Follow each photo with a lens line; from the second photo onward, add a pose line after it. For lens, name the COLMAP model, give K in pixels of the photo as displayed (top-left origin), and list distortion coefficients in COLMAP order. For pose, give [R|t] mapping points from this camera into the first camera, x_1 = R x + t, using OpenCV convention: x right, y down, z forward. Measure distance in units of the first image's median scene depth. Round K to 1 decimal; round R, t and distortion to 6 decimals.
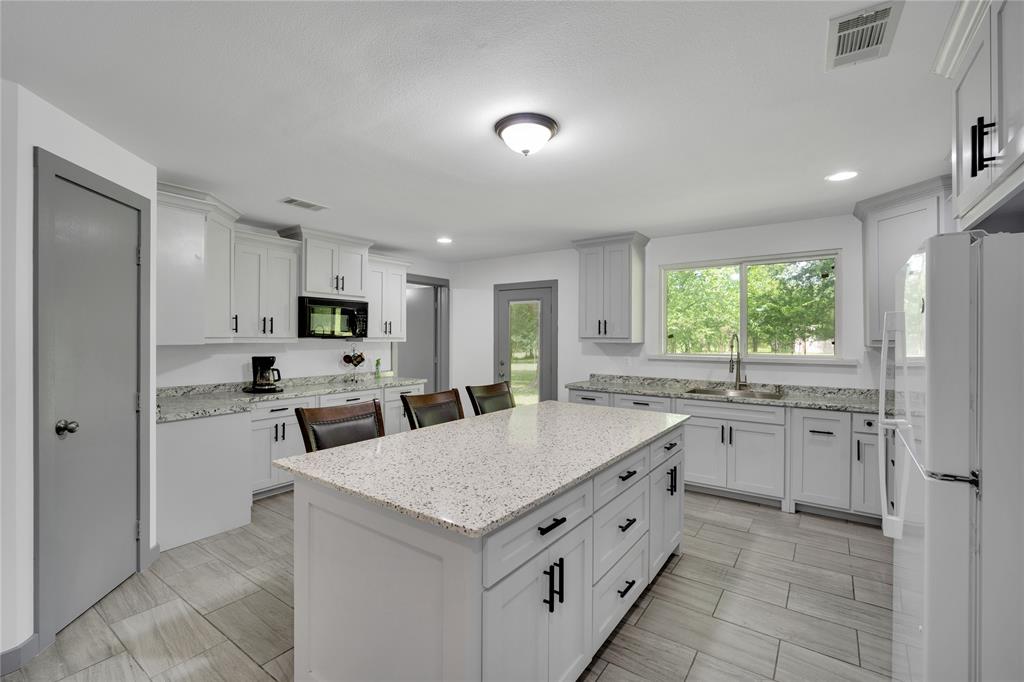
lens RADIAL K [[450.5, 0, 512.0], [0, 450.5, 341.0], [0, 0, 1]] dist [-0.003532, -0.000050]
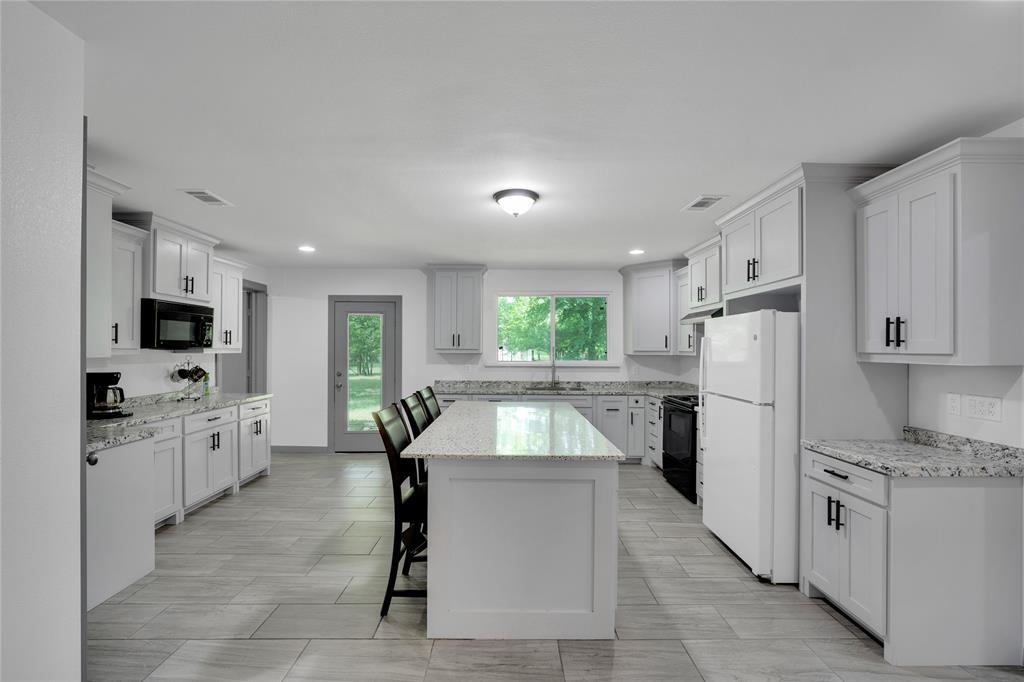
lens RADIAL K [[450.7, 0, 511.9], [0, 450.7, 353.0], [0, 0, 1]] dist [0.013858, 0.000129]
pose [[0.814132, -0.003900, 0.580667, -0.387417], [0.002148, 0.999991, 0.003705, -0.000959], [-0.580676, -0.001769, 0.814133, -0.058782]]
